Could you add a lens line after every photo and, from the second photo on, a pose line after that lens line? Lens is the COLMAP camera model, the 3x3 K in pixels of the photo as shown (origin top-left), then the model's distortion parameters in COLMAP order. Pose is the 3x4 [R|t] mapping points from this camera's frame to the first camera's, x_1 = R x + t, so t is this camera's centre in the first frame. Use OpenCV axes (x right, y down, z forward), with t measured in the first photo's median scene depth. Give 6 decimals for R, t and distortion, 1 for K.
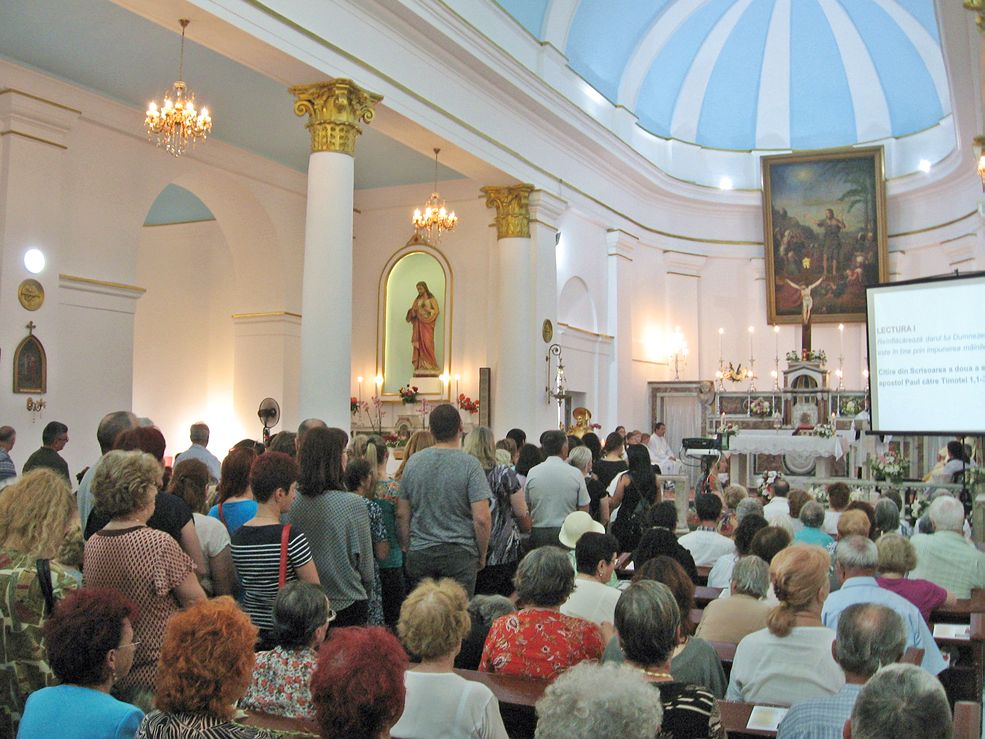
lens RADIAL K [[1035.5, 0, 485.2], [0, 1035.5, 370.2], [0, 0, 1]] dist [-0.112062, 0.000000]
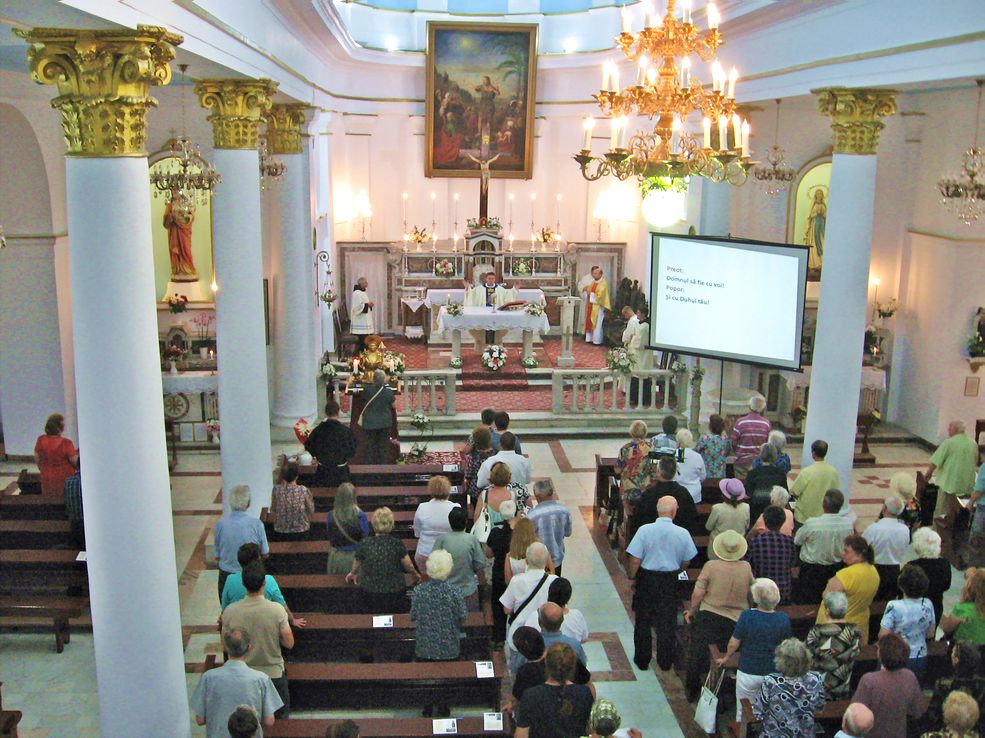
lens RADIAL K [[1035.5, 0, 471.3], [0, 1035.5, 359.0], [0, 0, 1]] dist [-0.112062, 0.000000]
pose [[0.862369, -0.112057, 0.493724, -0.319000], [-0.027356, 0.963460, 0.266453, -0.194020], [-0.505541, -0.243287, 0.827792, 0.013544]]
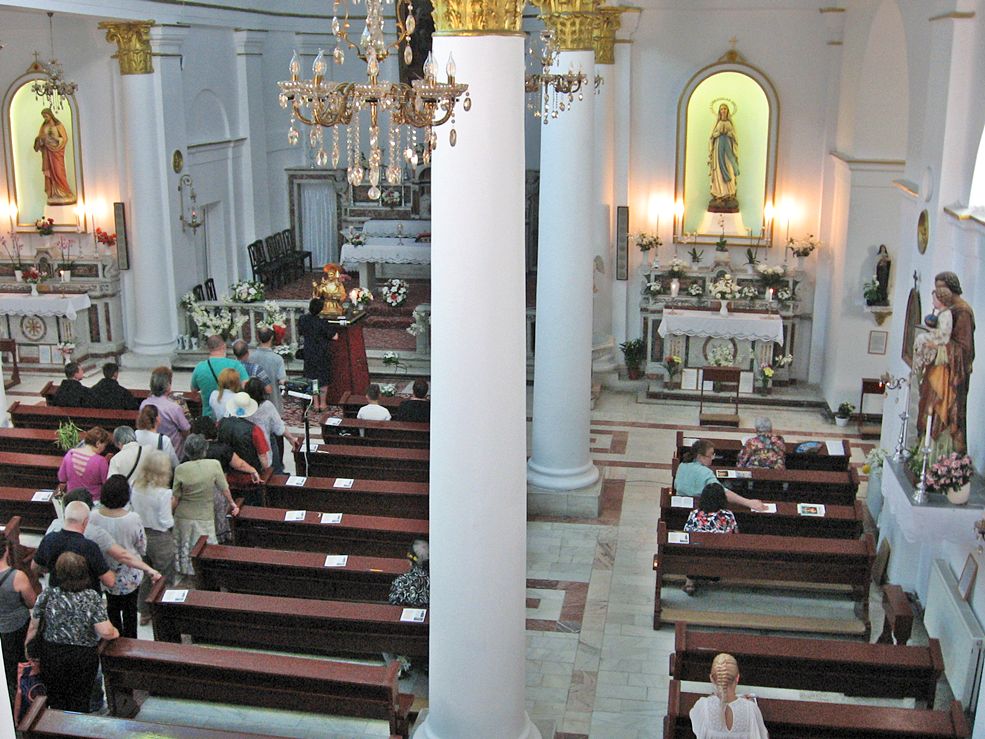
lens RADIAL K [[1124.9, 0, 461.8], [0, 1124.9, 362.9], [0, 0, 1]] dist [-0.110846, 0.000000]
pose [[0.960122, -0.090537, 0.264514, 0.019393], [0.003654, 0.950097, 0.311933, -0.181399], [-0.279556, -0.298528, 0.912540, -0.139383]]
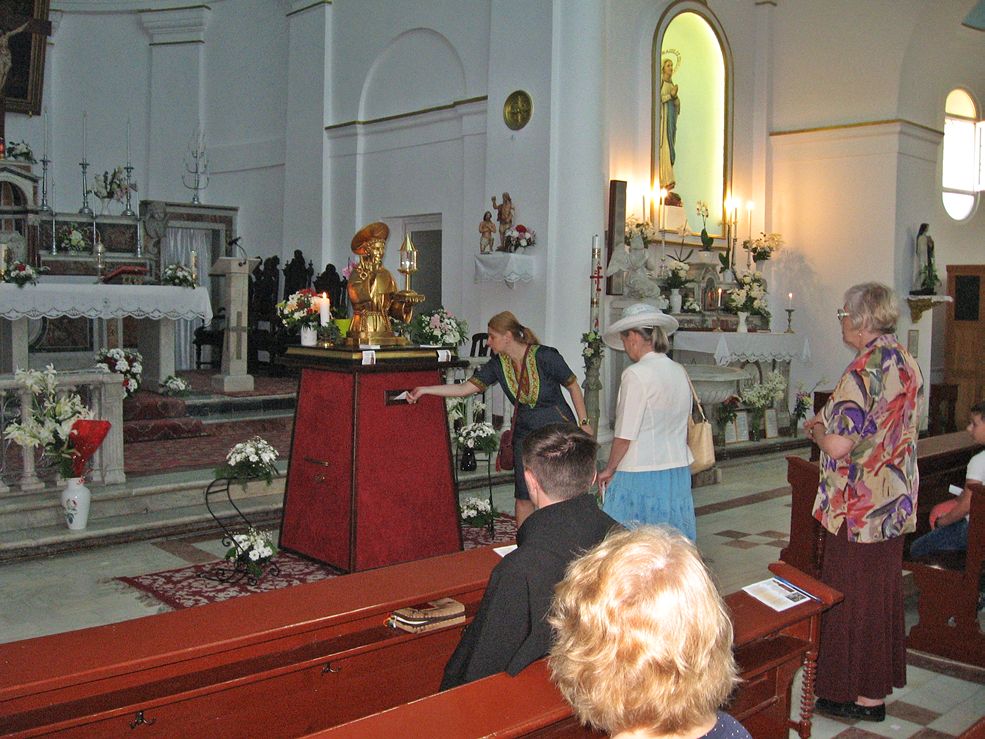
lens RADIAL K [[1035.5, 0, 465.0], [0, 1035.5, 374.6], [0, 0, 1]] dist [-0.112062, 0.000000]
pose [[0.361219, -0.080679, 0.928984, -0.153719], [-0.062644, 0.991900, 0.110501, 0.037405], [-0.930374, -0.098110, 0.353239, 0.592424]]
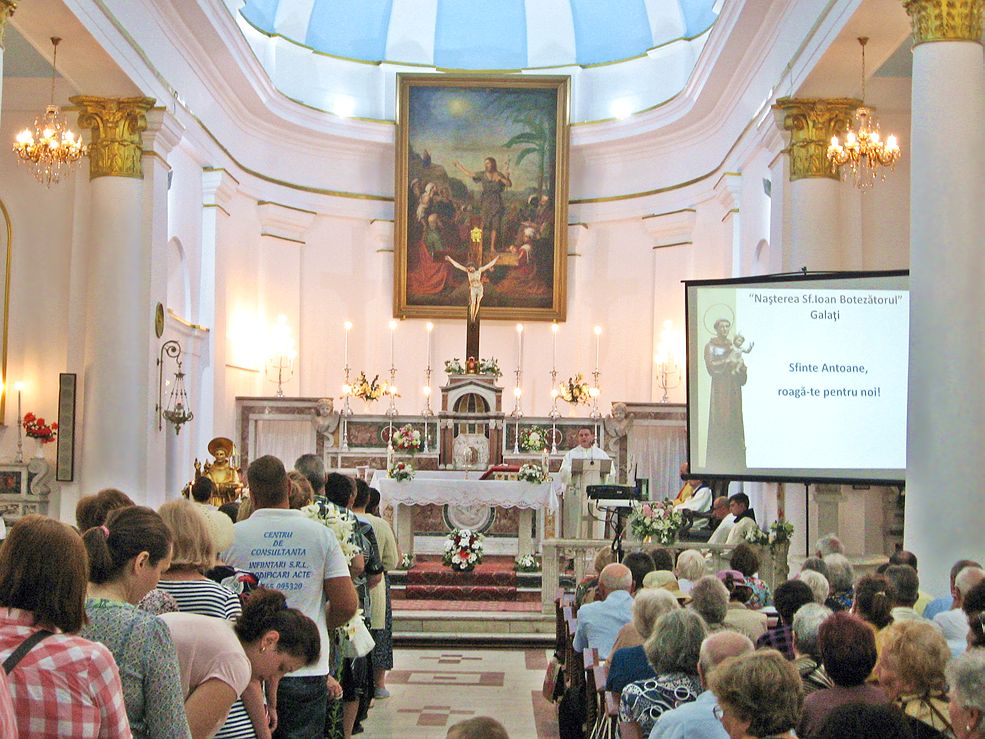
lens RADIAL K [[1689.3, 0, 484.1], [0, 1689.3, 365.5], [0, 0, 1]] dist [-0.142840, 0.000000]
pose [[0.896867, 0.030026, 0.441279, -0.215192], [-0.029375, 0.999534, -0.008309, -0.005783], [-0.441323, -0.005511, 0.897331, -0.054392]]
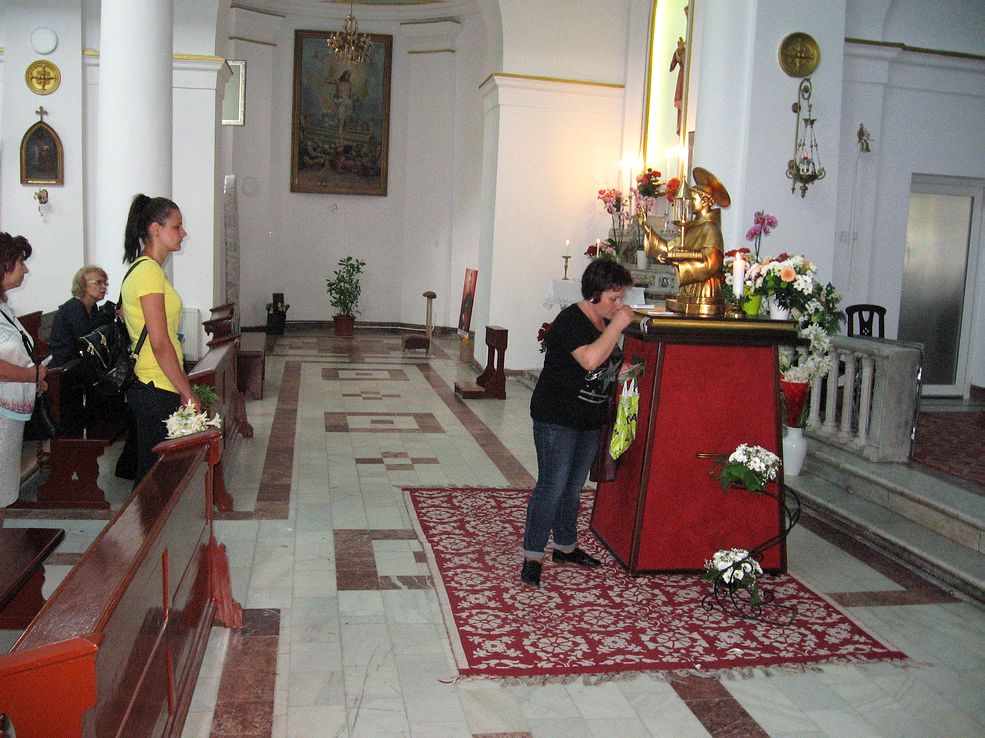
lens RADIAL K [[1035.5, 0, 487.4], [0, 1035.5, 362.5], [0, 0, 1]] dist [-0.112062, 0.000000]
pose [[0.610057, 0.101765, -0.785796, 0.365821], [0.011311, 0.990499, 0.137057, 0.041909], [0.792277, -0.092501, 0.603109, 0.525011]]
